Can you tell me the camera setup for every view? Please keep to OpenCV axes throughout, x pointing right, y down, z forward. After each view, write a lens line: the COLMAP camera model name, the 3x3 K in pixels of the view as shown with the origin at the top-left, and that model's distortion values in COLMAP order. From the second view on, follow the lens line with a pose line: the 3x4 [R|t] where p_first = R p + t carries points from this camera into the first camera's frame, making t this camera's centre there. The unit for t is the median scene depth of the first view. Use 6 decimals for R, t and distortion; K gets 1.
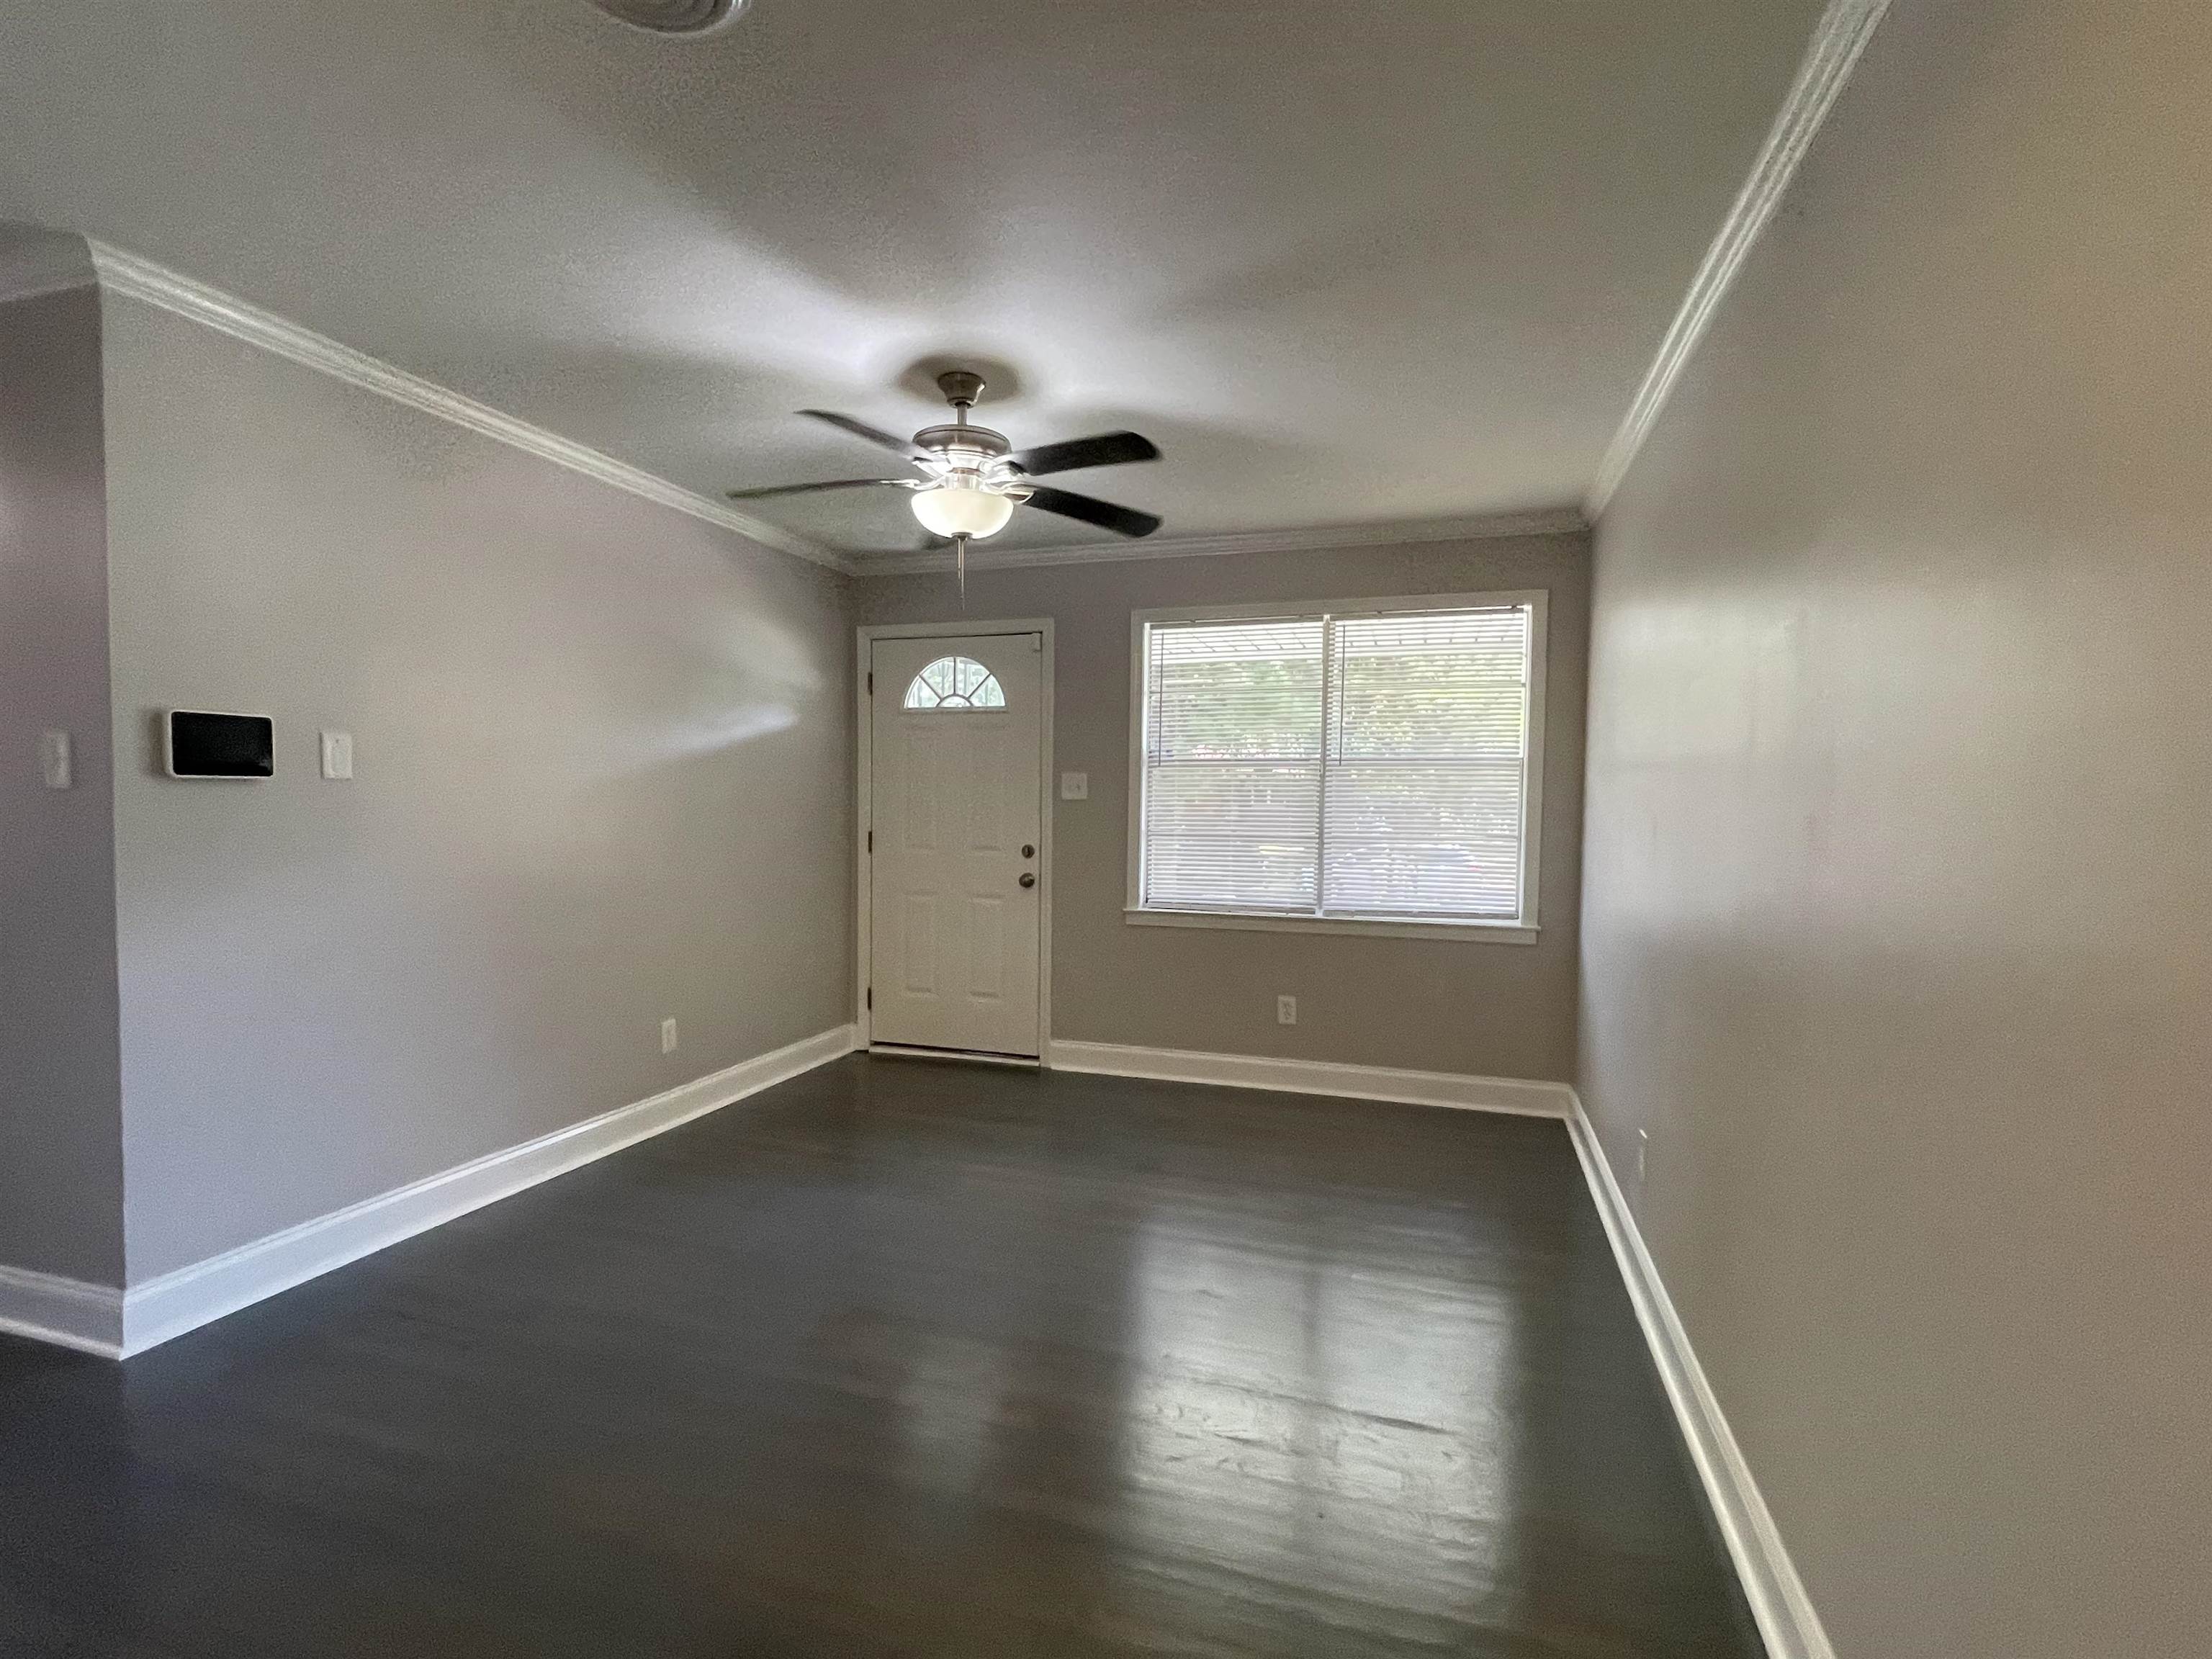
lens RADIAL K [[1024.0, 0, 1106.0], [0, 1024.0, 829.5], [0, 0, 1]] dist [0.002358, 0.000127]
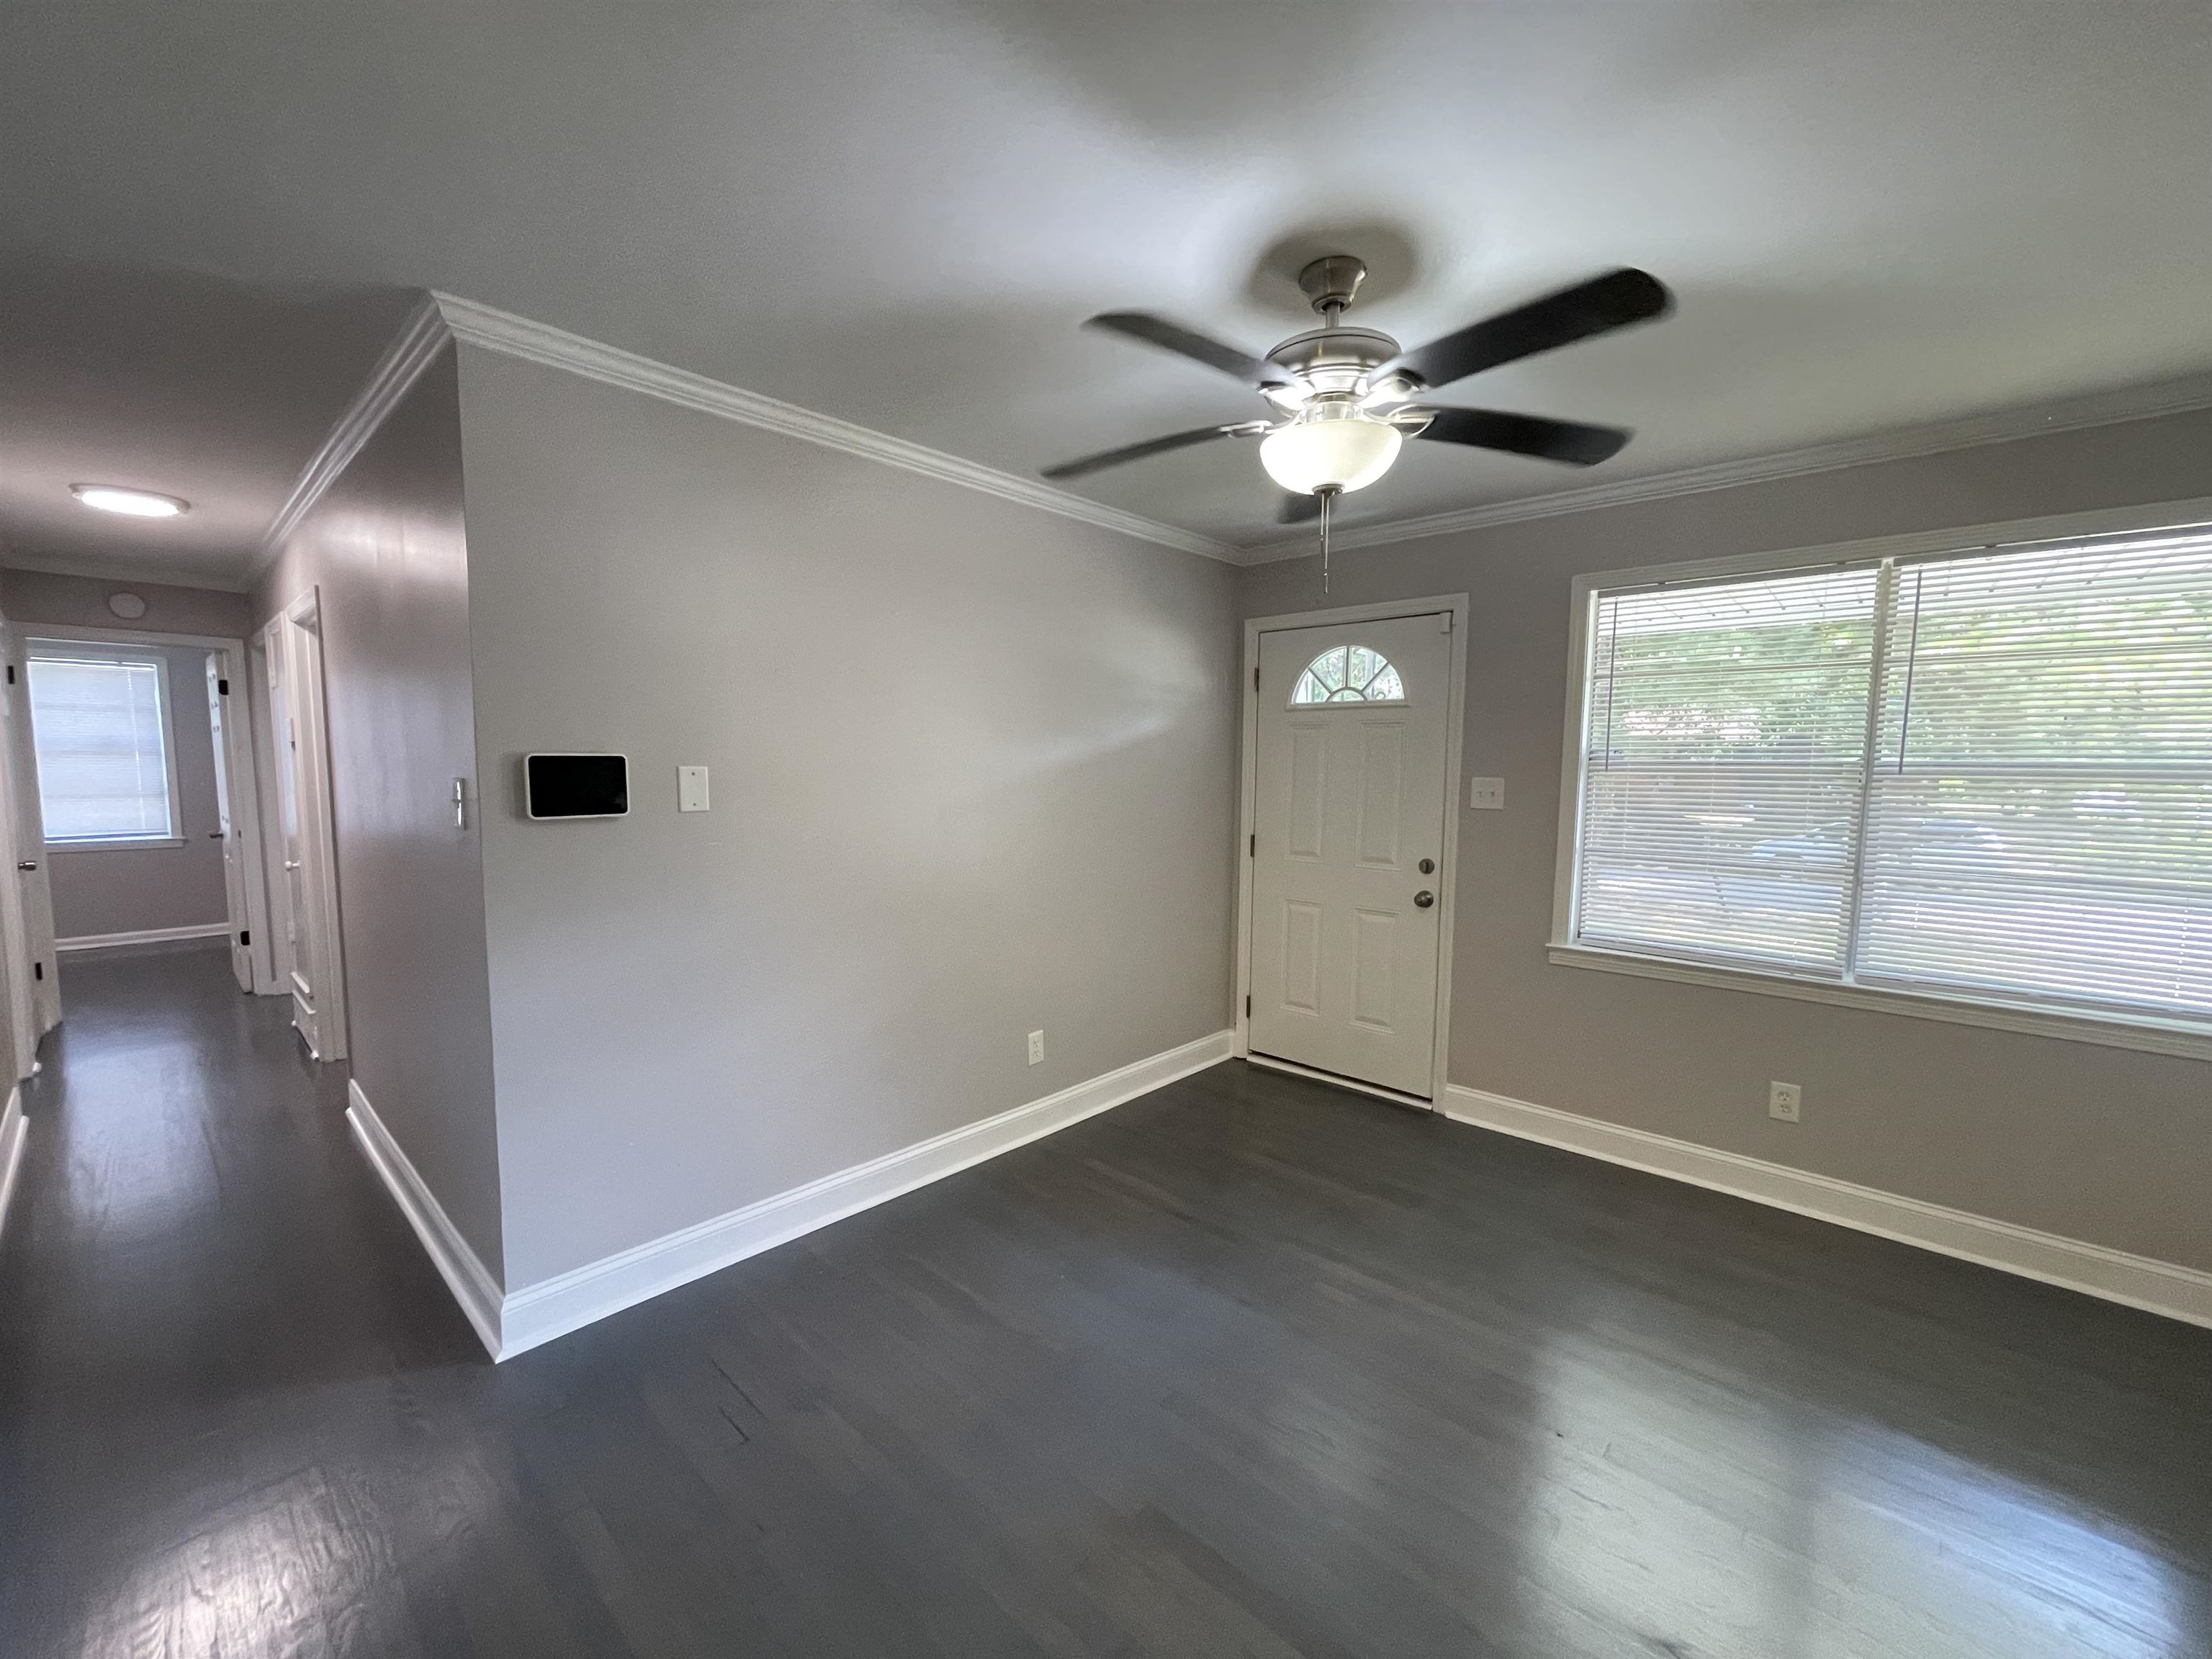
lens RADIAL K [[891.6, 0, 1095.9], [0, 891.6, 838.9], [0, 0, 1]] dist [-0.005880, -0.000341]
pose [[0.901976, 0.036574, -0.430235, -0.004807], [-0.014465, 0.998406, 0.054548, -0.042268], [0.431545, -0.042977, 0.901067, 0.208915]]
